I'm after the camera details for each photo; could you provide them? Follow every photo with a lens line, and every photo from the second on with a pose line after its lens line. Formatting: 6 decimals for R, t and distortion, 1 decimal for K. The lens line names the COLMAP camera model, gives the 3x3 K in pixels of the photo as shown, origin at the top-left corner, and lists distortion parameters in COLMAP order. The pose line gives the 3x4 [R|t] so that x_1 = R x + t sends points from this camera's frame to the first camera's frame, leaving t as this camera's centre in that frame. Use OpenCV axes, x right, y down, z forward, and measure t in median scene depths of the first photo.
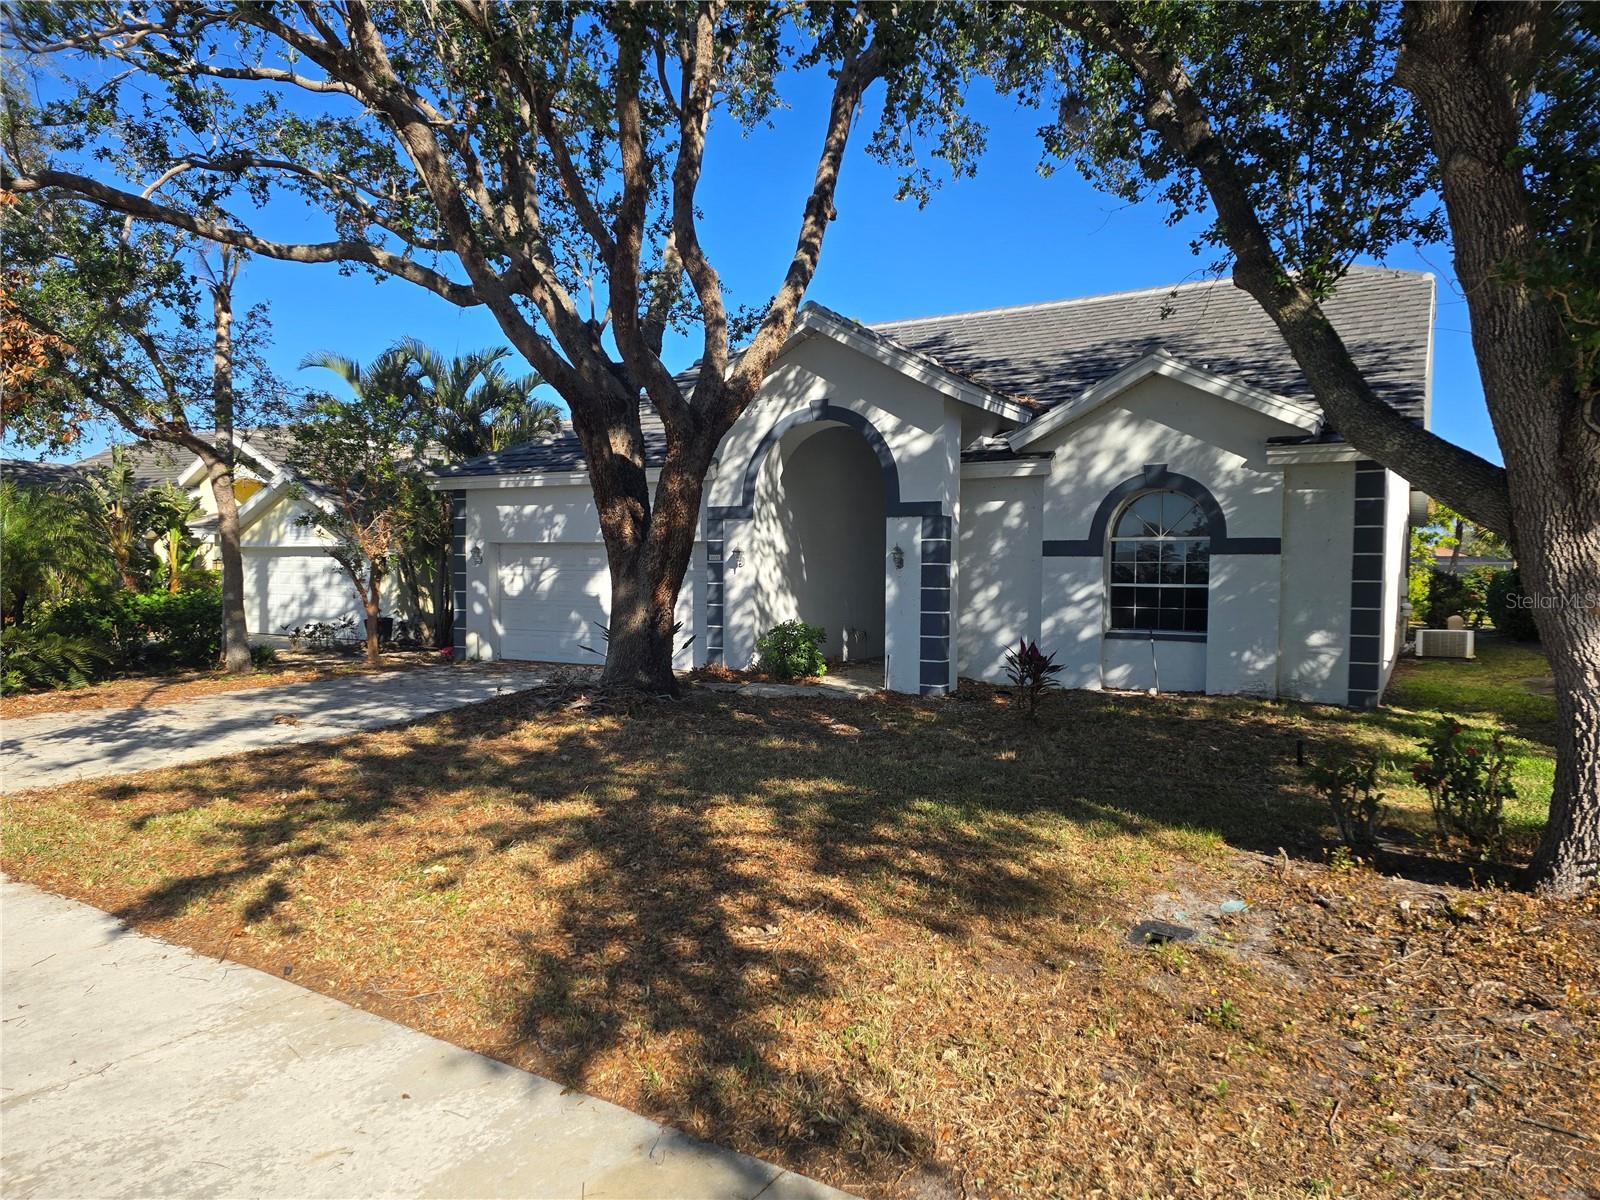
lens RADIAL K [[1089.1, 0, 797.6], [0, 1089.1, 601.0], [0, 0, 1]] dist [0.006381, 0.001127]
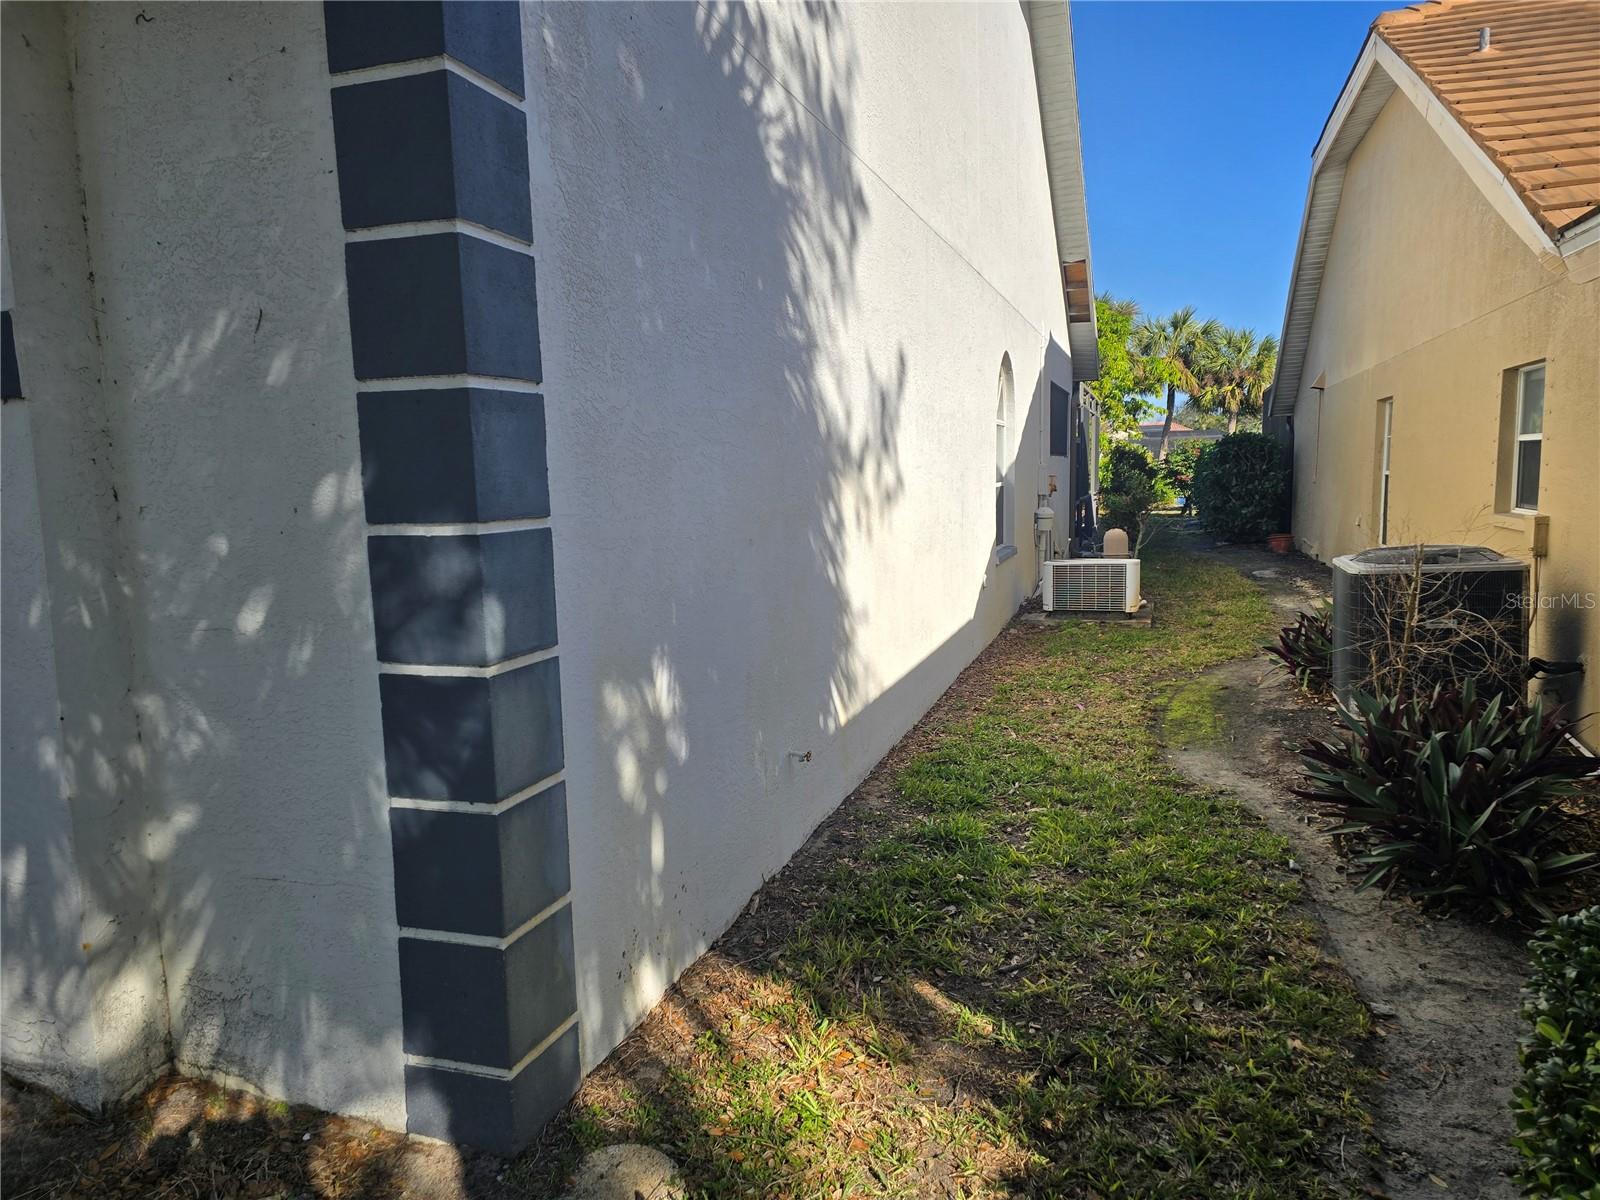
lens RADIAL K [[1089.1, 0, 803.3], [0, 1089.1, 599.9], [0, 0, 1]] dist [0.006381, 0.001127]
pose [[0.978405, -0.055844, 0.199010, 0.344657], [0.035545, 0.993926, 0.104154, -0.015097], [-0.203618, -0.094831, 0.974447, 0.501216]]
